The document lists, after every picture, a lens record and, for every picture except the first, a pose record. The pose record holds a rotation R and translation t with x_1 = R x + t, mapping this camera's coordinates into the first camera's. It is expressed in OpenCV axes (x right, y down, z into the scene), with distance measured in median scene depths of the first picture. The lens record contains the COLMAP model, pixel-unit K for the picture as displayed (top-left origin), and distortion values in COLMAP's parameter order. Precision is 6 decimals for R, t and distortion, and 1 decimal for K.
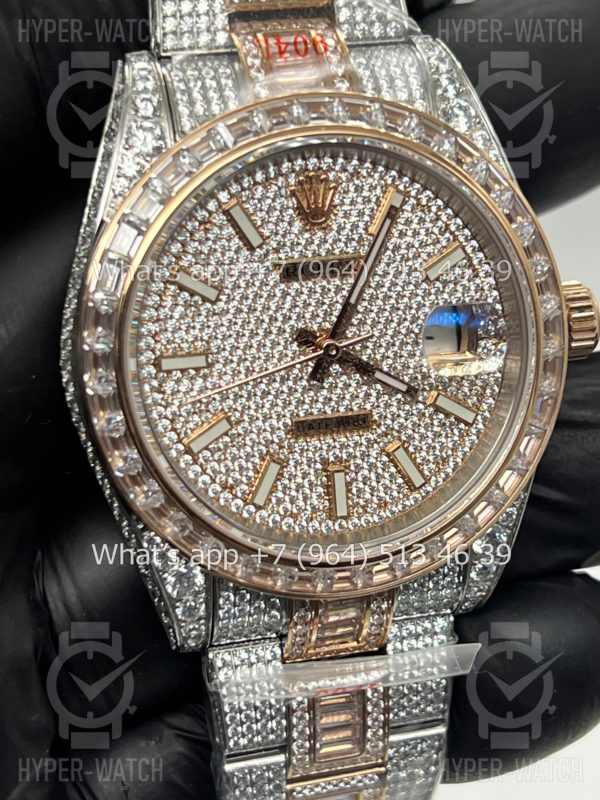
lens RADIAL K [[1908.1, 0, 300.0], [0, 1908.1, 400.0], [0, 0, 1]] dist [0.301640, -1.109624]
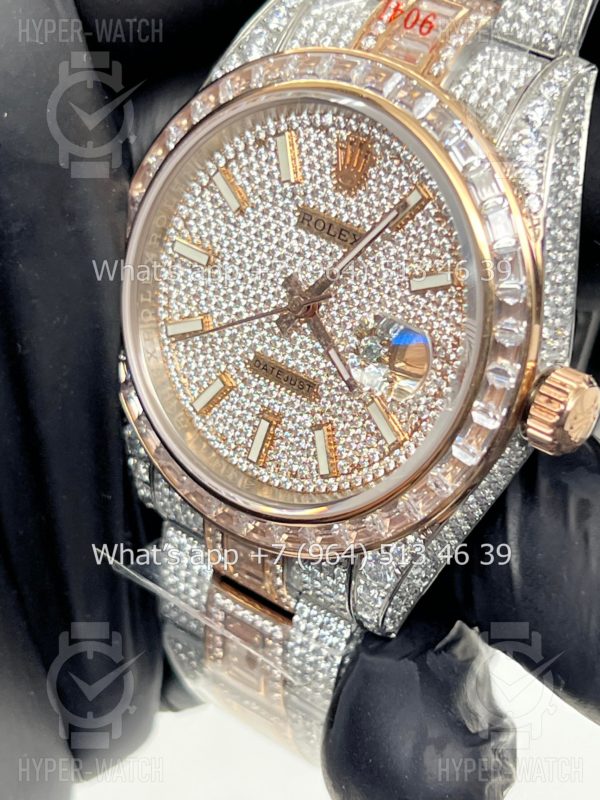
lens RADIAL K [[1908.1, 0, 300.0], [0, 1908.1, 400.0], [0, 0, 1]] dist [0.301640, -1.109624]
pose [[0.590833, 0.454987, -0.666260, 0.697929], [-0.419785, 0.878591, 0.227725, -0.208907], [0.688982, 0.145139, 0.710098, 0.295164]]
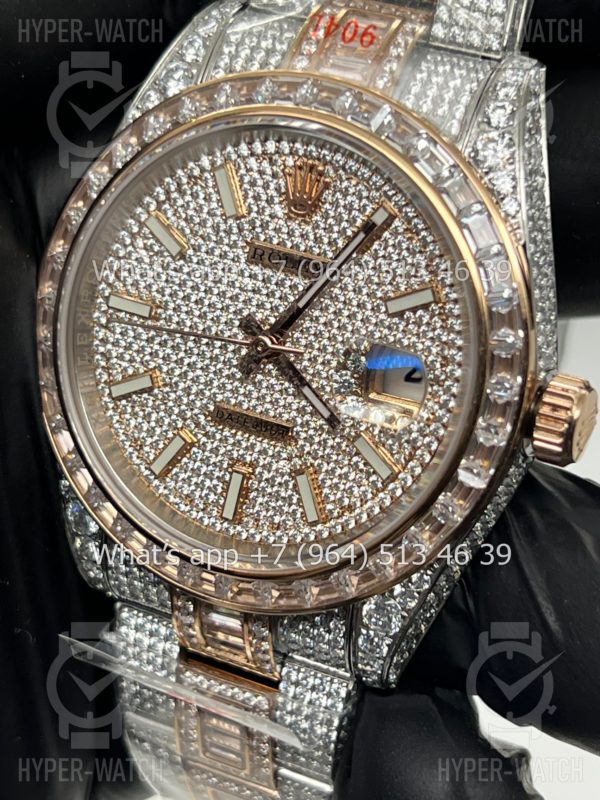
lens RADIAL K [[1908.1, 0, 300.0], [0, 1908.1, 400.0], [0, 0, 1]] dist [0.301640, -1.109624]
pose [[0.747098, 0.339203, -0.571653, 0.567615], [-0.337680, 0.934435, 0.113151, -0.112391], [0.572553, 0.108501, 0.812656, 0.250984]]
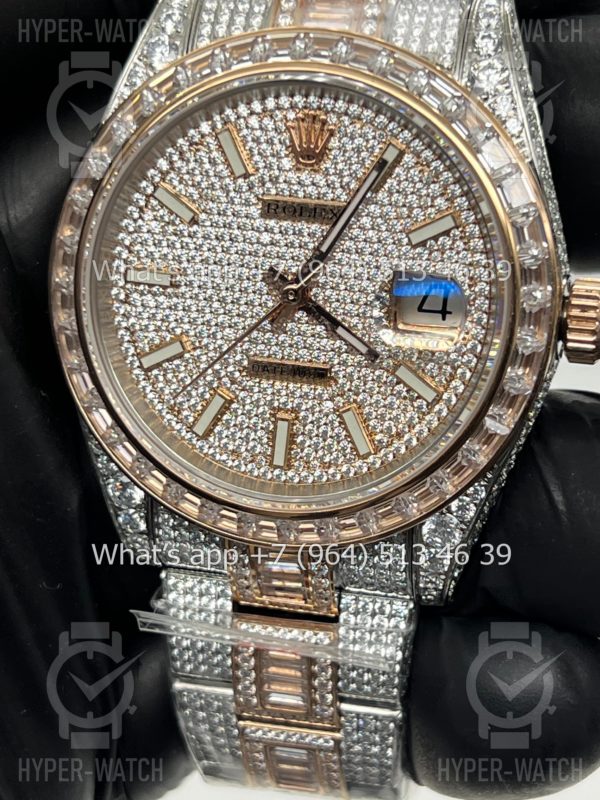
lens RADIAL K [[1908.1, 0, 300.0], [0, 1908.1, 400.0], [0, 0, 1]] dist [0.301640, -1.109624]
pose [[0.868942, 0.212377, -0.447029, 0.461124], [-0.204894, 0.976578, 0.065680, -0.038264], [0.450508, 0.034521, 0.892105, 0.135019]]
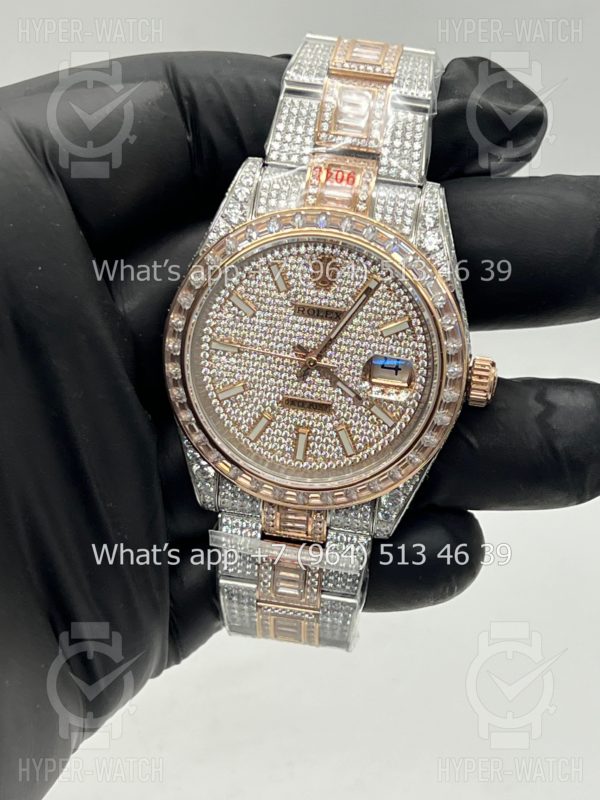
lens RADIAL K [[1908.1, 0, 300.0], [0, 1908.1, 400.0], [0, 0, 1]] dist [0.301640, -1.109624]
pose [[0.906225, 0.272406, -0.323345, 0.546634], [-0.239471, 0.960983, 0.138436, -0.219358], [0.348440, -0.048023, 0.936100, -0.551755]]
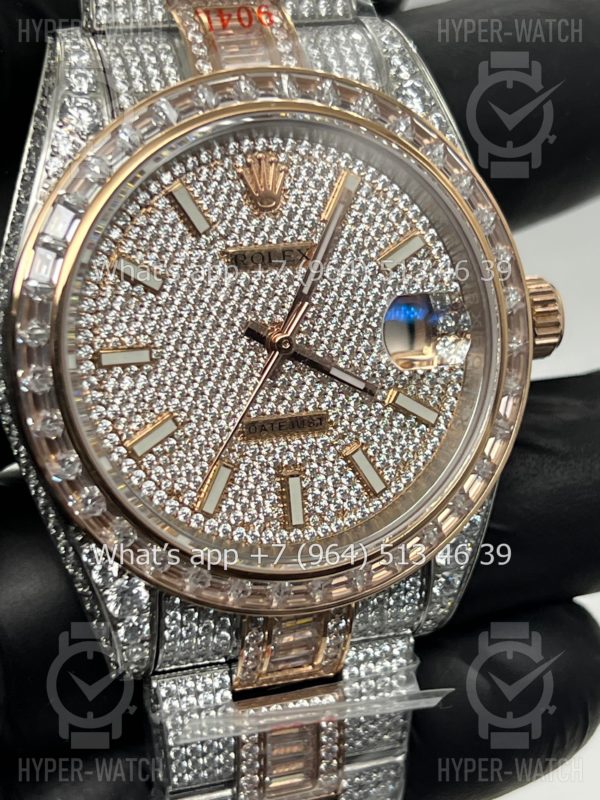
lens RADIAL K [[1908.1, 0, 300.0], [0, 1908.1, 400.0], [0, 0, 1]] dist [0.301640, -1.109624]
pose [[0.997588, -0.012497, 0.068284, -0.039283], [0.016185, 0.998424, -0.053733, 0.050297], [-0.067505, 0.054708, 0.996218, 0.077268]]
